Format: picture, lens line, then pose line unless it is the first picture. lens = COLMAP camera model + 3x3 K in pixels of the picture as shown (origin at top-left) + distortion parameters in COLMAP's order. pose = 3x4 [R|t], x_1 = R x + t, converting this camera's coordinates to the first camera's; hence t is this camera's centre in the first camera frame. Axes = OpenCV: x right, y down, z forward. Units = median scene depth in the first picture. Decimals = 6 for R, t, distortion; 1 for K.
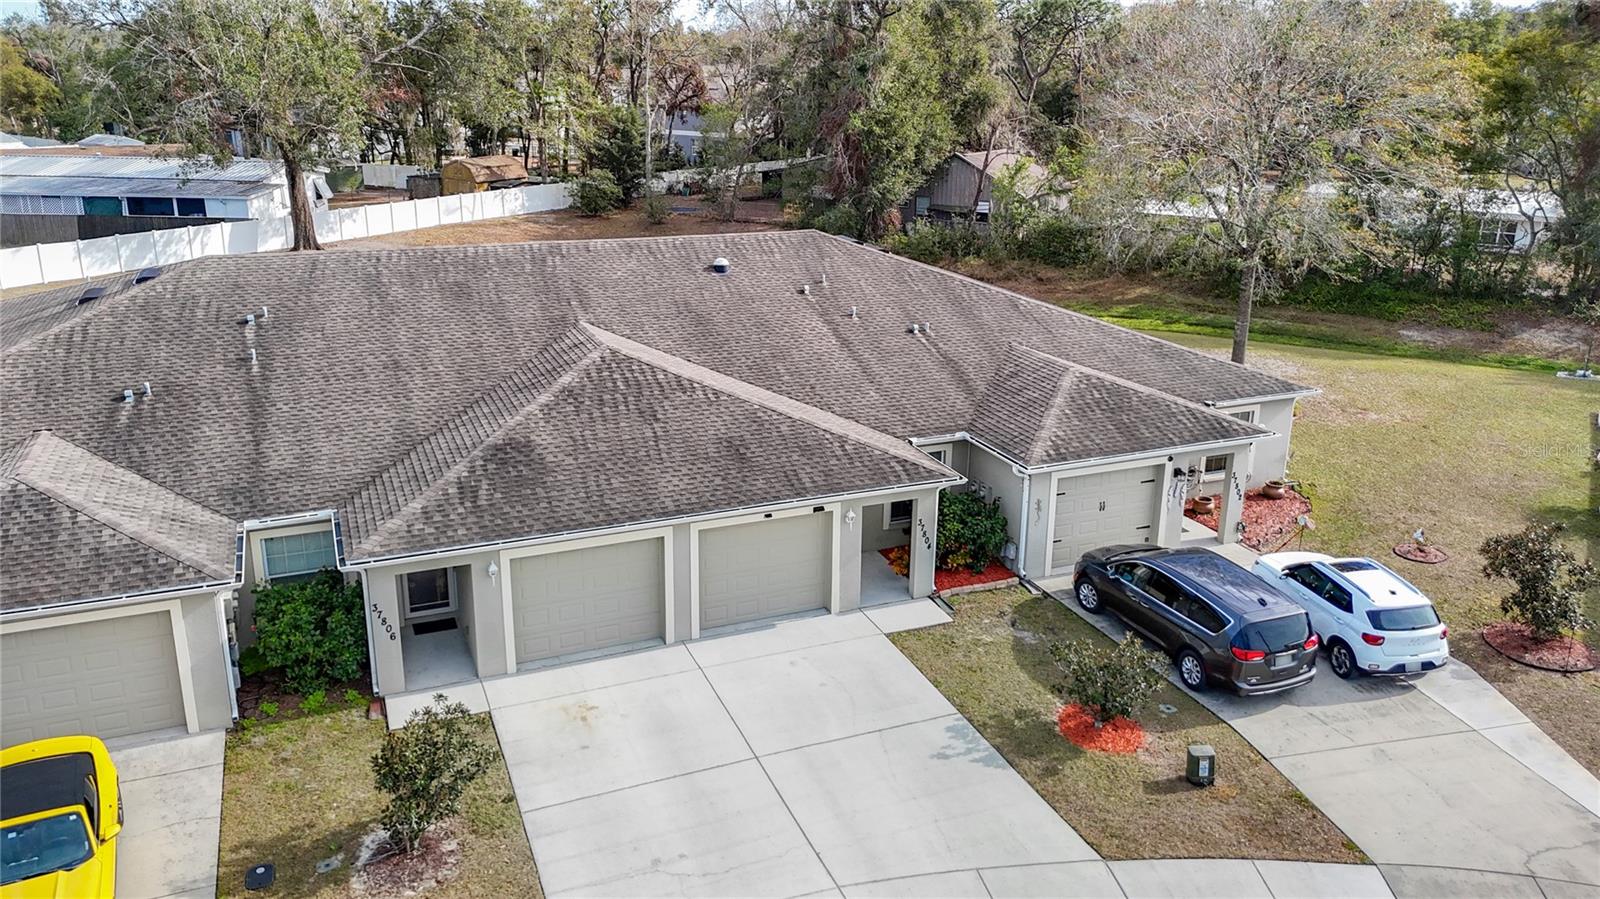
lens RADIAL K [[1174.3, 0, 764.4], [0, 1174.3, 442.9], [0, 0, 1]] dist [0.094949, -0.126003]
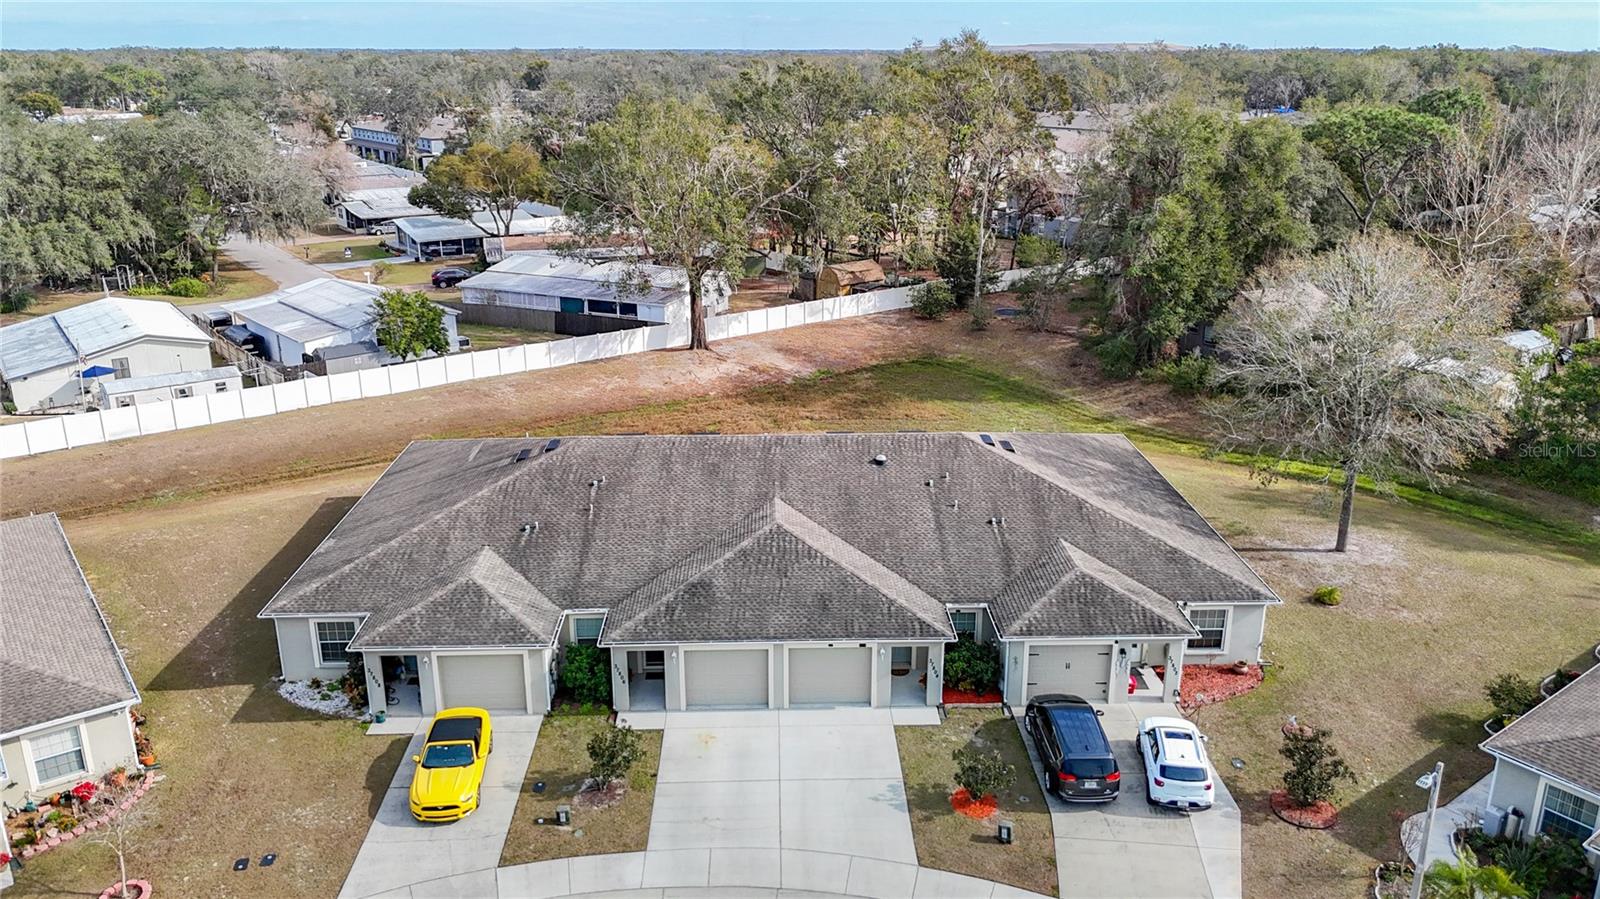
lens RADIAL K [[1246.6, 0, 756.5], [0, 1246.6, 454.7], [0, 0, 1]] dist [0.089141, -0.152341]
pose [[0.923504, 0.096992, -0.371123, 0.556364], [-0.089535, 0.995284, 0.037315, -0.275537], [0.372992, -0.001232, 0.927834, -0.744293]]
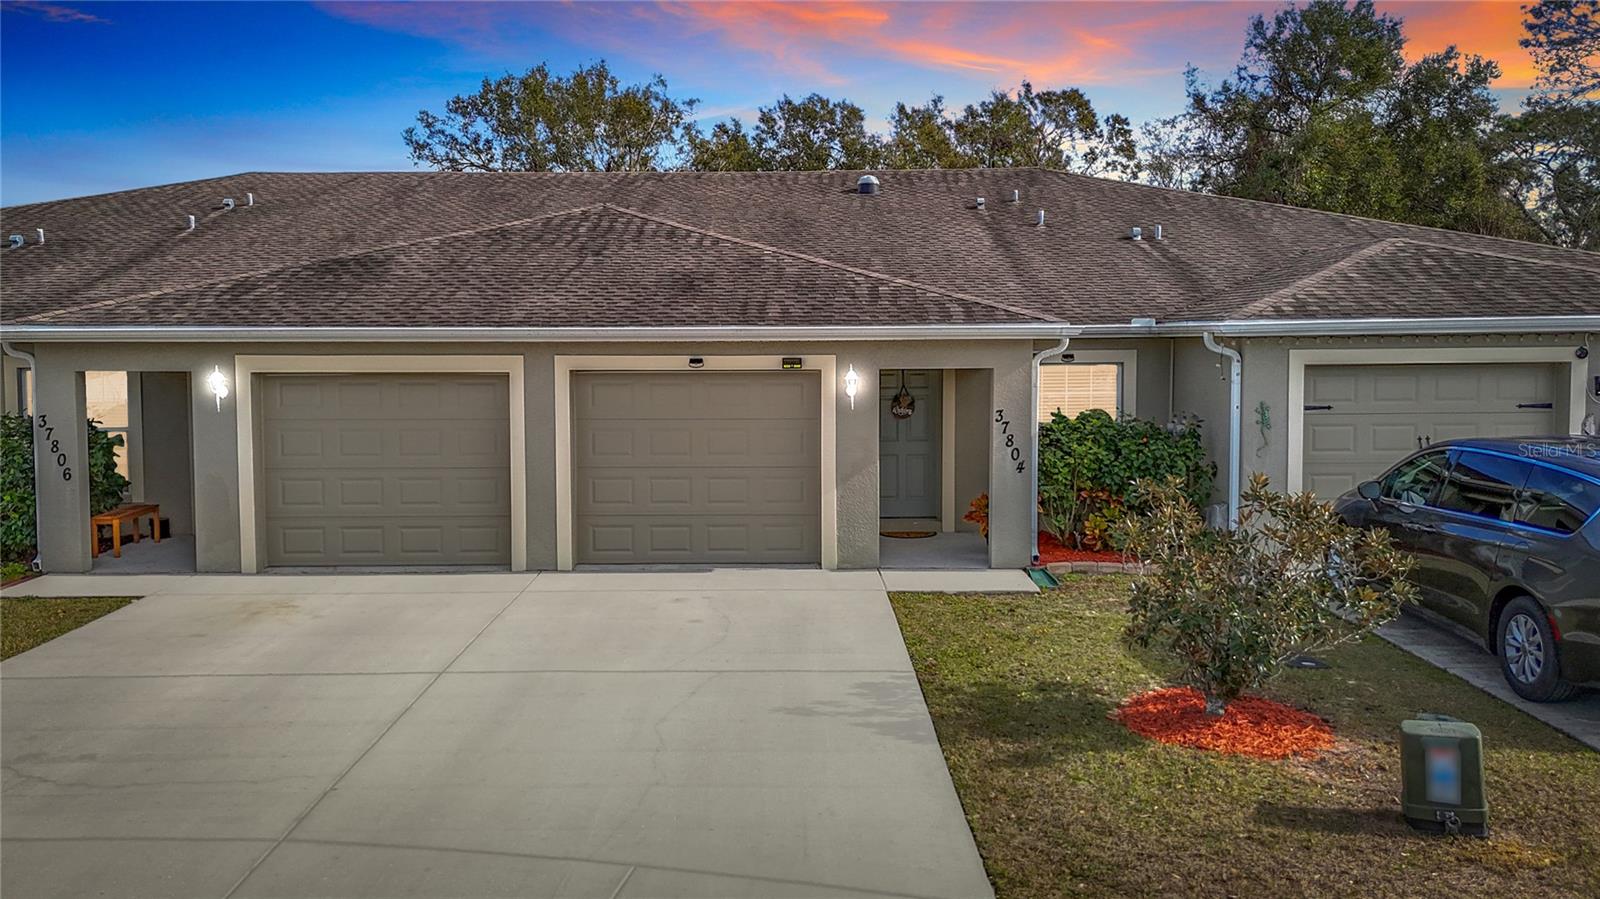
lens RADIAL K [[1246.6, 0, 756.5], [0, 1246.6, 454.7], [0, 0, 1]] dist [0.089141, -0.152341]
pose [[0.915382, 0.014169, -0.402337, 0.275407], [-0.112846, 0.968347, -0.222642, 0.237058], [0.386448, 0.249204, 0.888006, 0.479248]]
